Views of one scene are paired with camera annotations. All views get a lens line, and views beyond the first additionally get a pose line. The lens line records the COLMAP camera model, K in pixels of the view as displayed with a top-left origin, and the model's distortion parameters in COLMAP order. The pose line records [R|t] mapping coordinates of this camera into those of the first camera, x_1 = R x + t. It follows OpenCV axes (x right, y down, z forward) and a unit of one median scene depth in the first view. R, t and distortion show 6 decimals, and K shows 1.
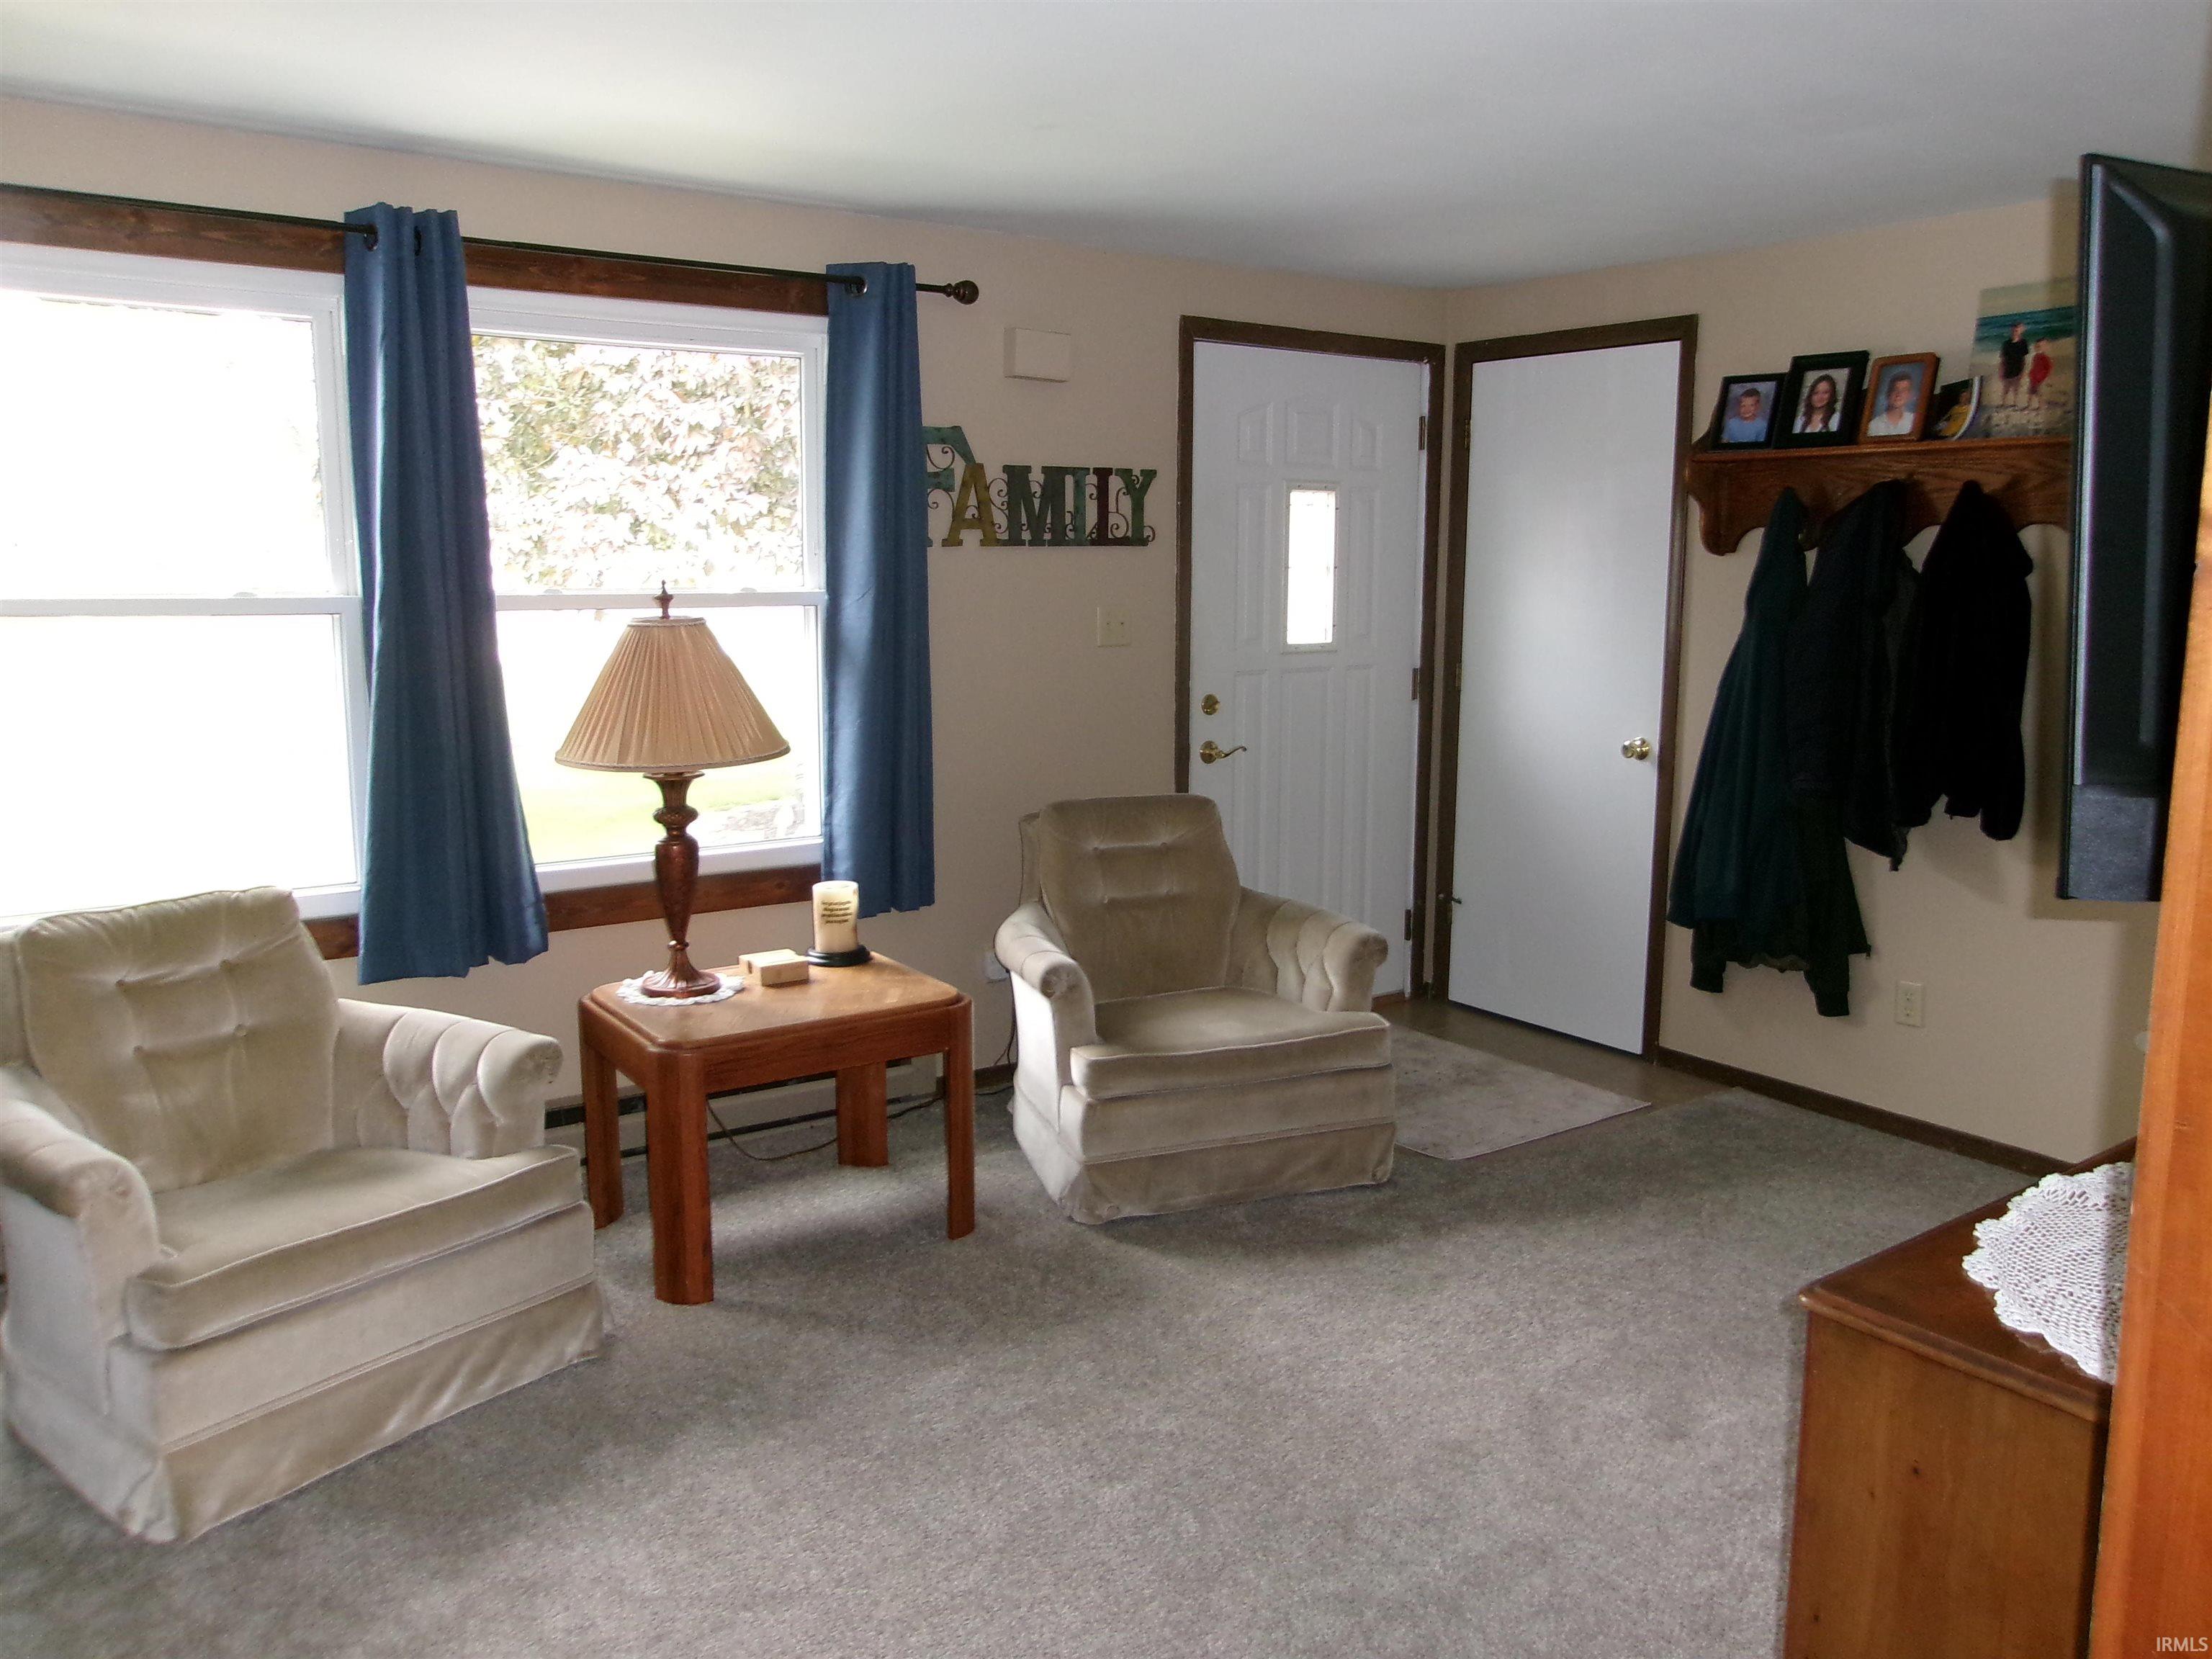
lens RADIAL K [[1727.1, 0, 1101.6], [0, 1727.1, 824.1], [0, 0, 1]] dist [-0.001147, 0.003189]
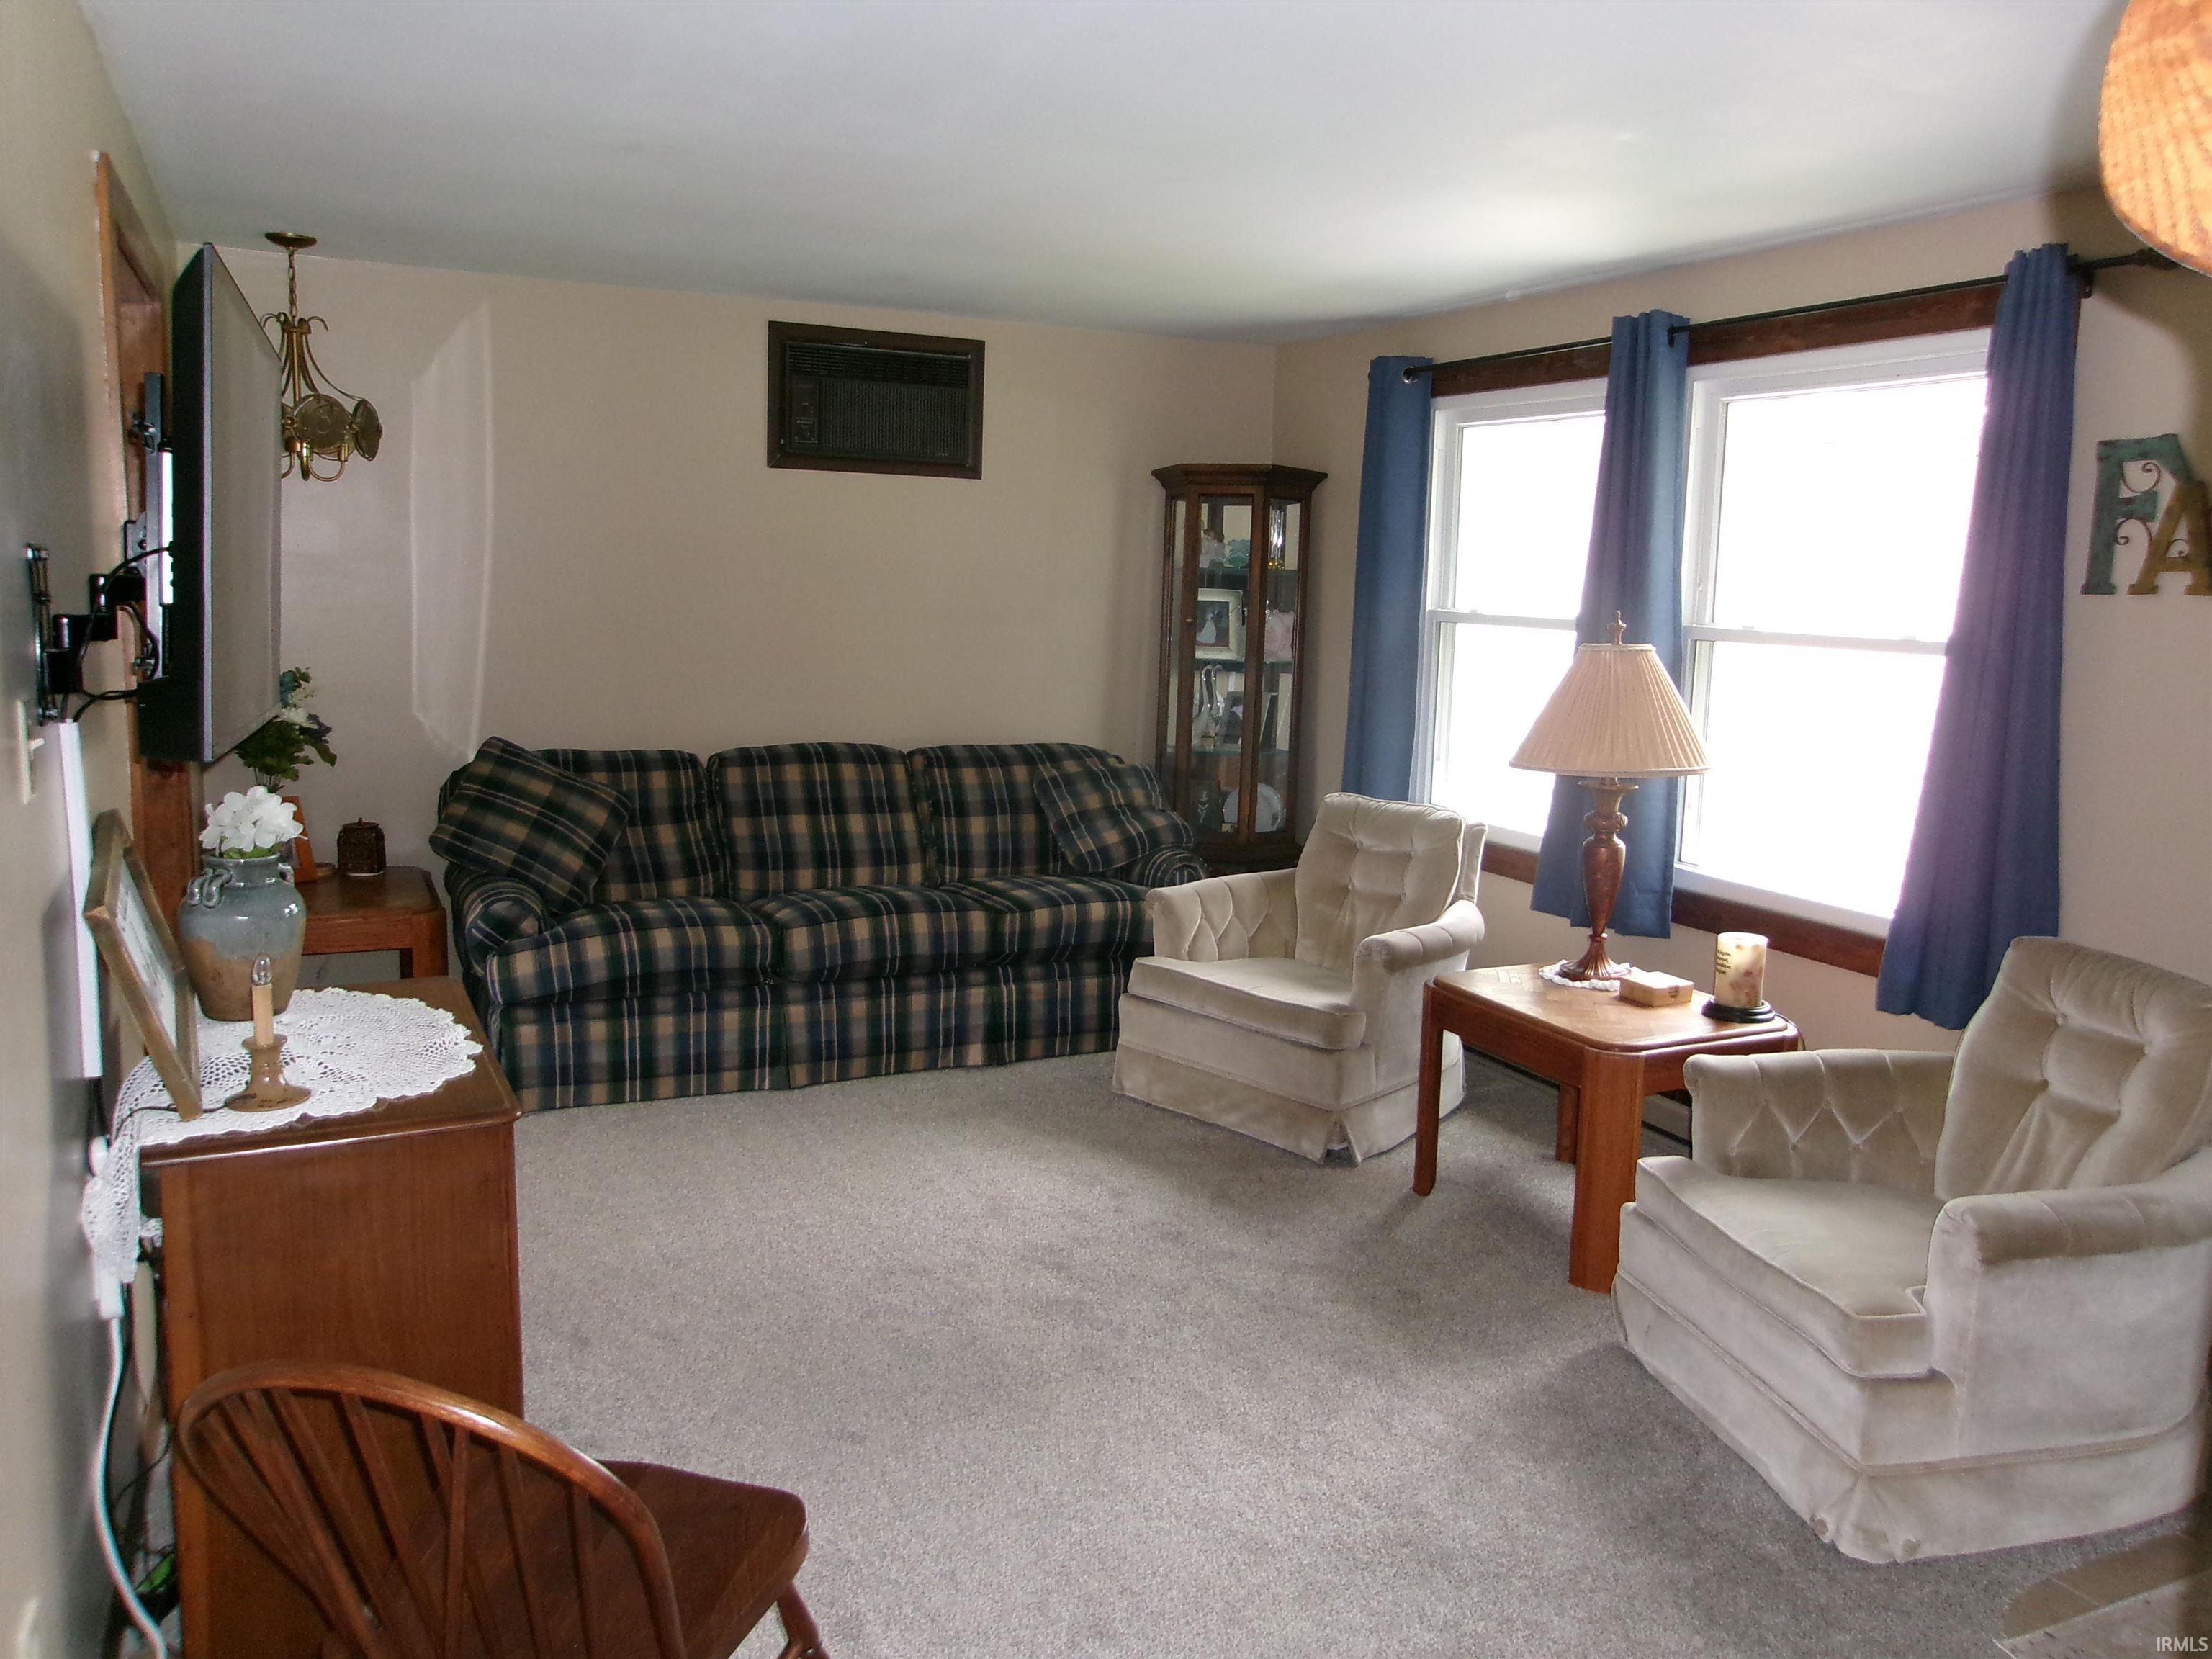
lens RADIAL K [[1727.1, 0, 1101.8], [0, 1727.1, 830.4], [0, 0, 1]] dist [-0.001147, 0.003189]
pose [[-0.163734, 0.151913, -0.974738, 0.750301], [-0.160801, 0.970748, 0.178302, -0.122866], [0.973311, 0.185933, -0.134517, 0.682685]]
